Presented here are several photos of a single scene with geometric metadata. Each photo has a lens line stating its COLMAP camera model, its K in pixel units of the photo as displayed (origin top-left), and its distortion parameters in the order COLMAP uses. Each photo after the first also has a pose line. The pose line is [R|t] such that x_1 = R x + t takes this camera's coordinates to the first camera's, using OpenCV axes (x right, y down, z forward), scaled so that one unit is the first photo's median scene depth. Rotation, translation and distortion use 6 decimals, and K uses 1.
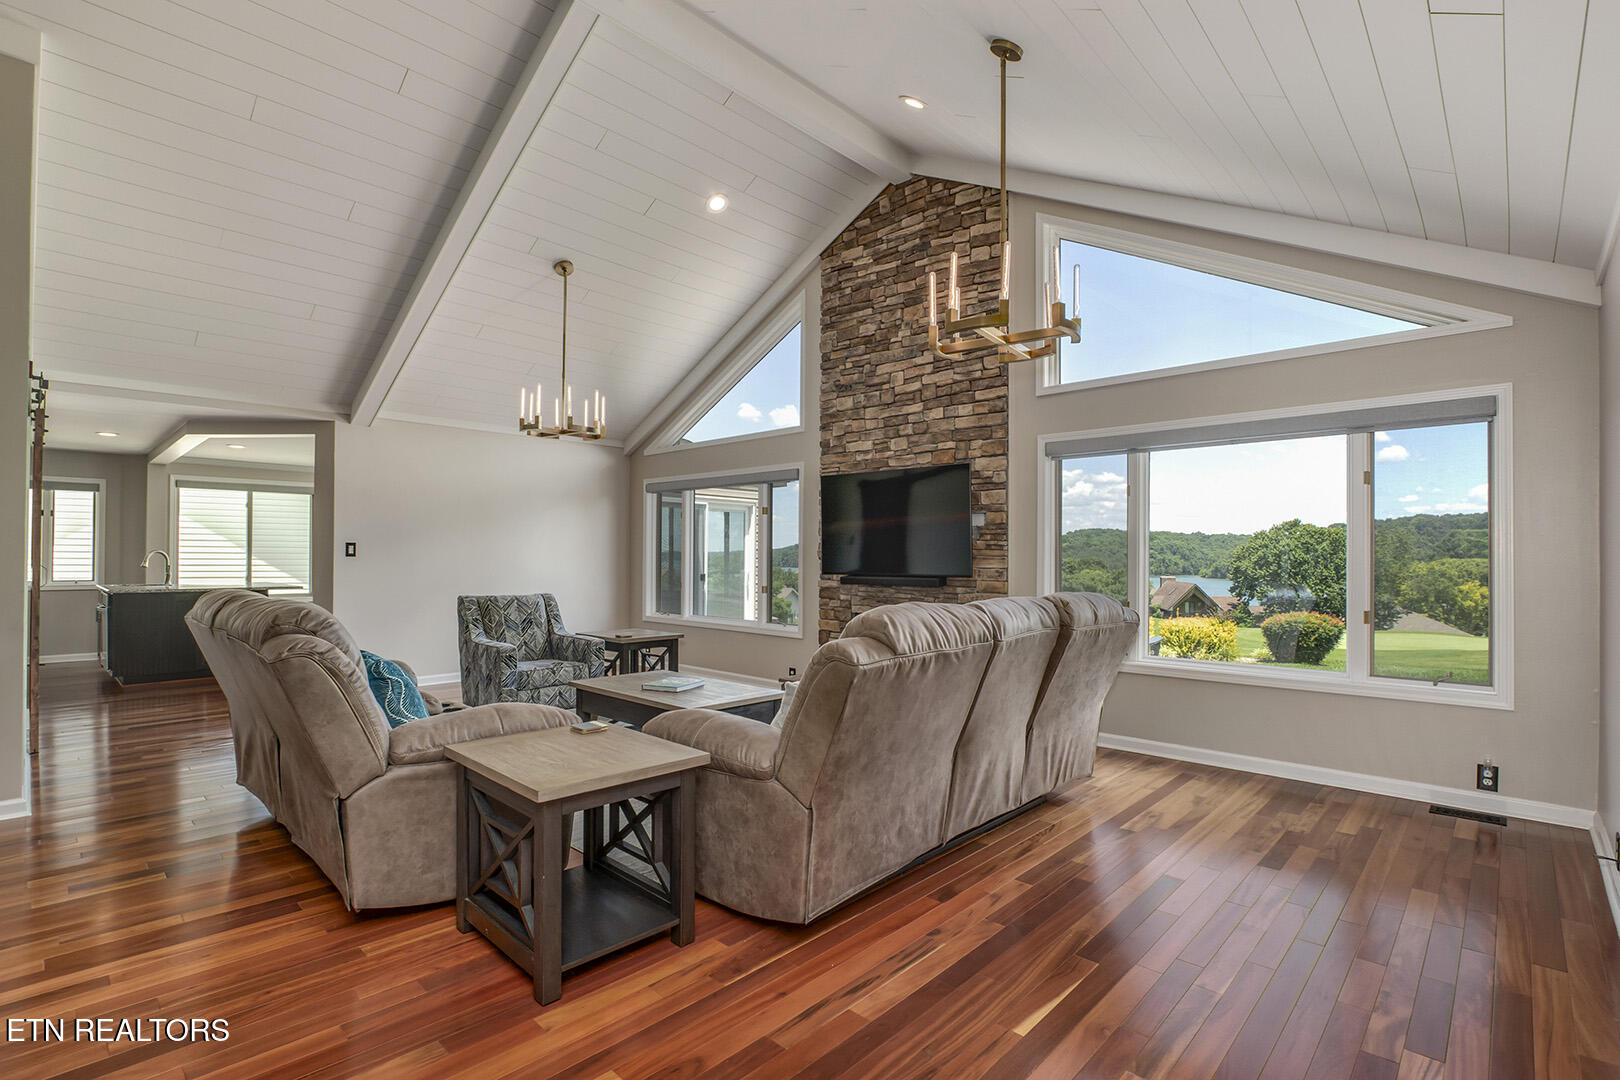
lens RADIAL K [[764.9, 0, 796.2], [0, 764.9, 543.6], [0, 0, 1]] dist [-0.028082, 0.005356]
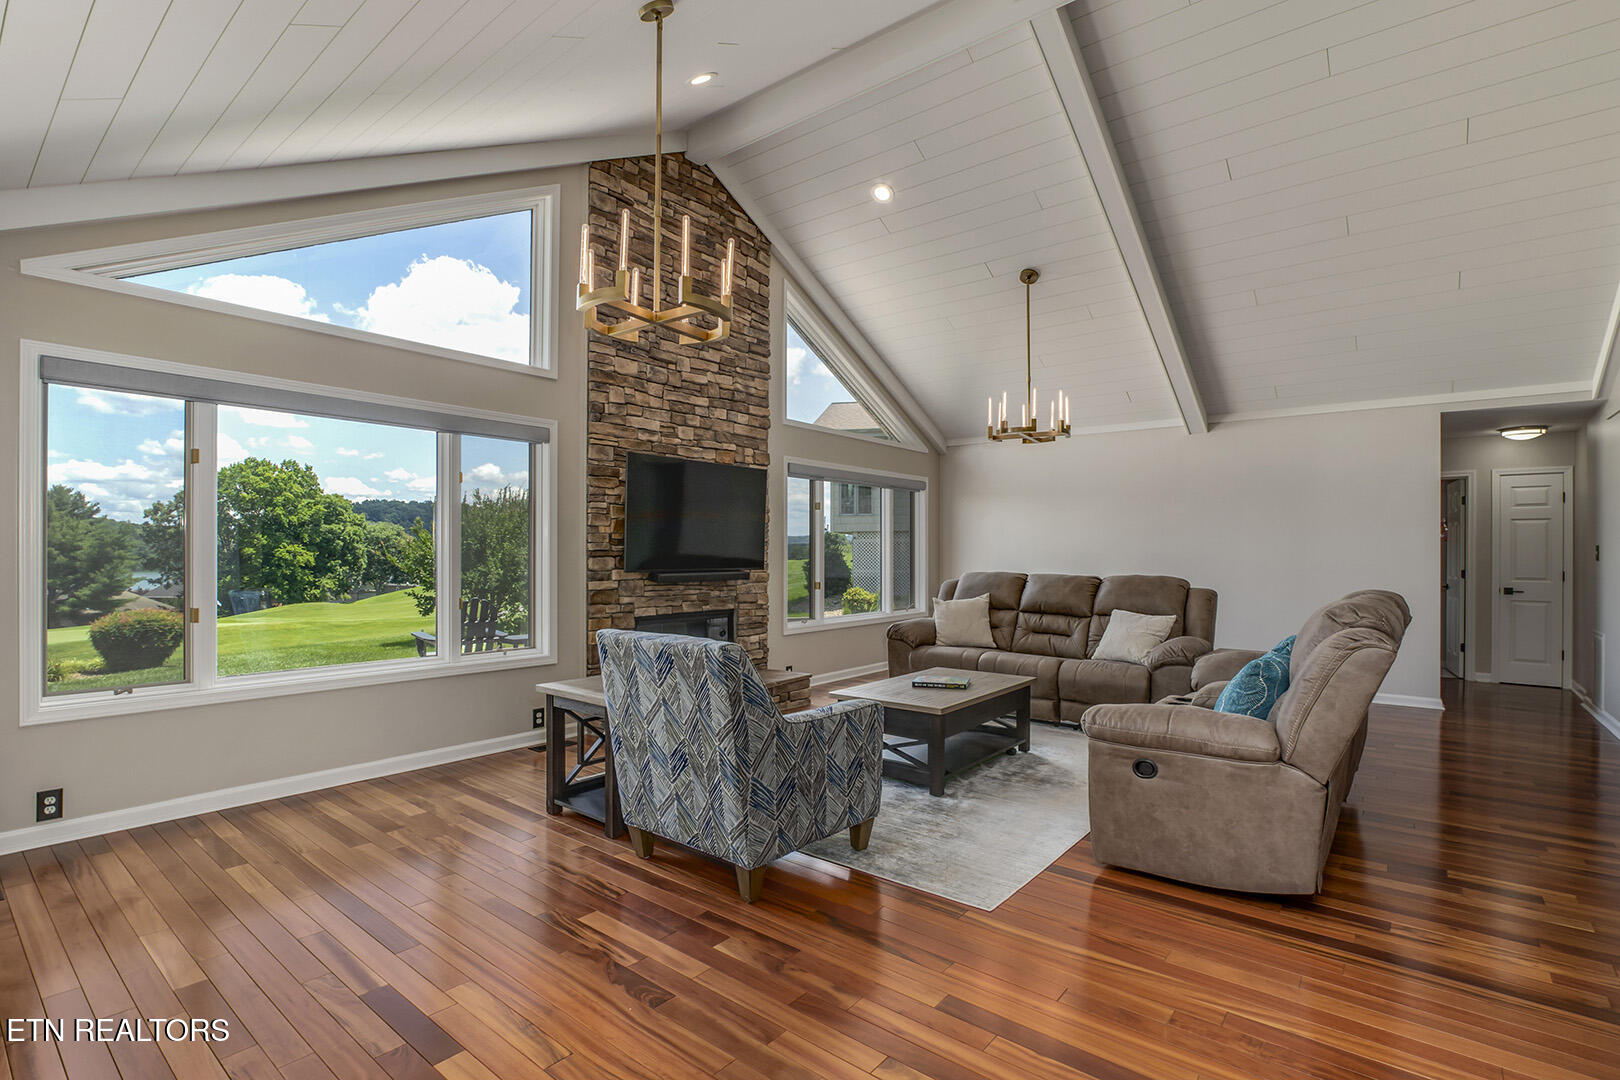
lens RADIAL K [[764.9, 0, 809.5], [0, 764.9, 549.3], [0, 0, 1]] dist [-0.028082, 0.005356]
pose [[-0.094778, -0.003117, 0.995494, -0.833261], [-0.019474, 0.999810, 0.001276, 0.010330], [-0.995308, -0.019266, -0.094821, 0.937995]]
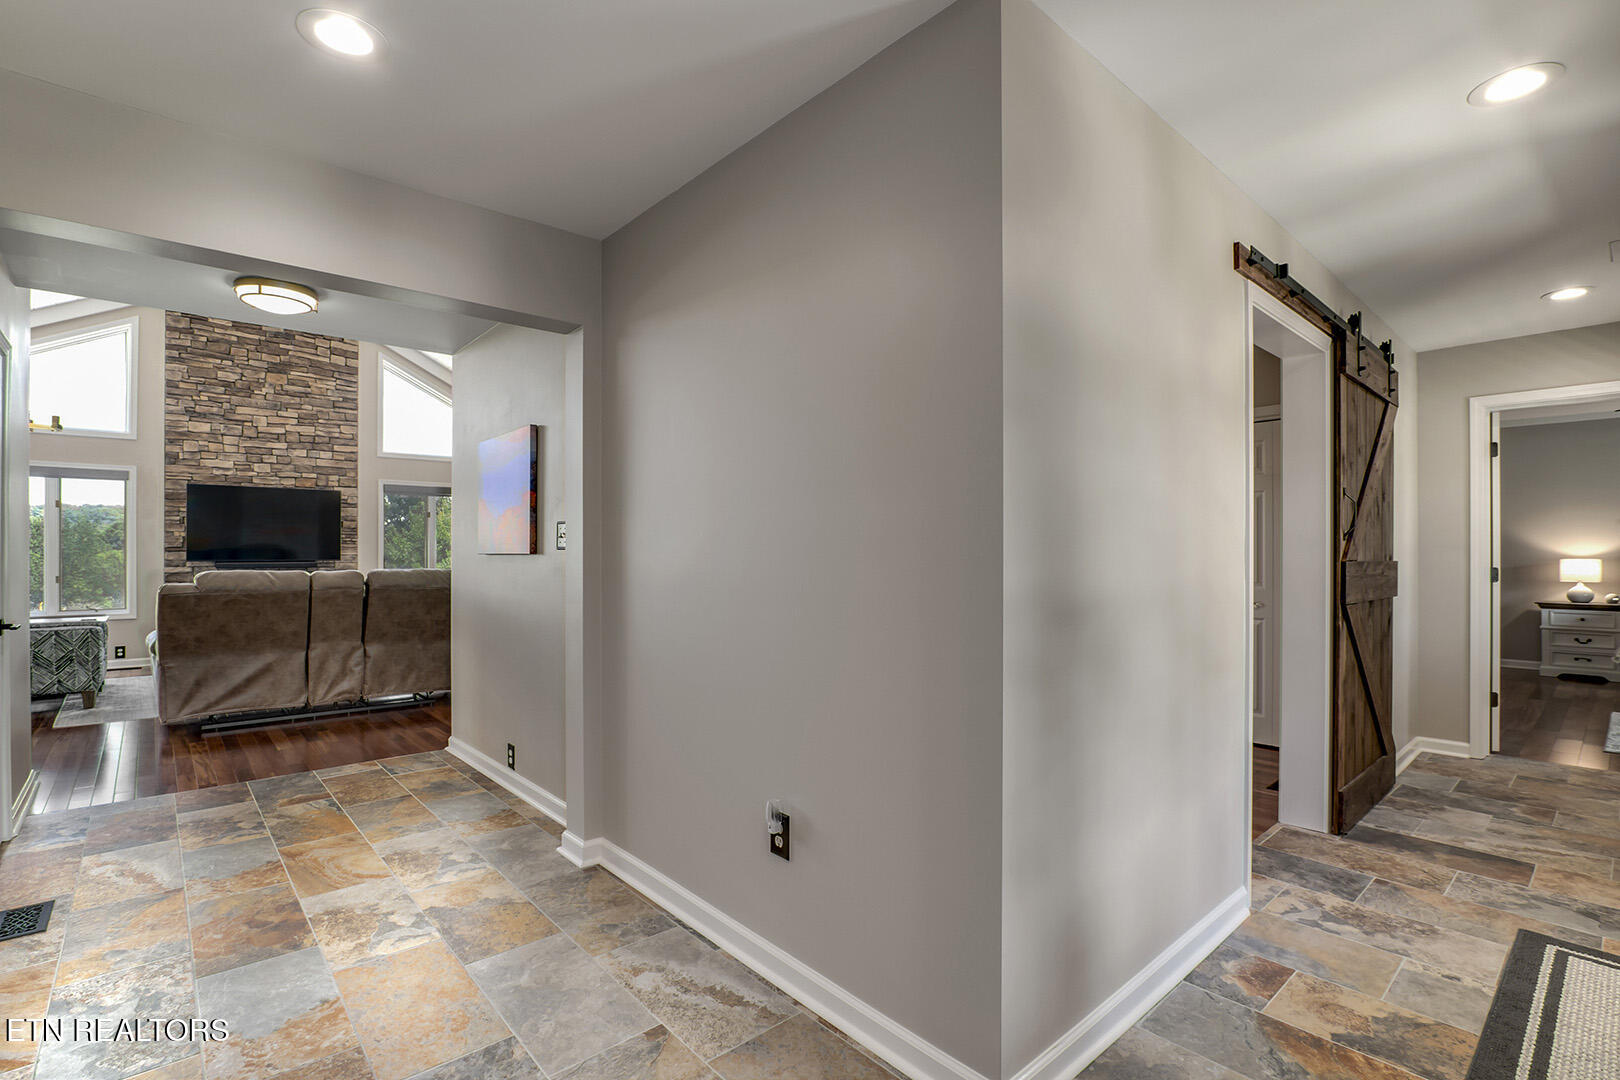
lens RADIAL K [[764.9, 0, 814.1], [0, 764.9, 550.0], [0, 0, 1]] dist [-0.028082, 0.005356]
pose [[0.082141, -0.003719, 0.996614, -1.174534], [-0.015409, 0.999869, 0.005001, -0.001826], [-0.996502, -0.015768, 0.082073, -0.131547]]
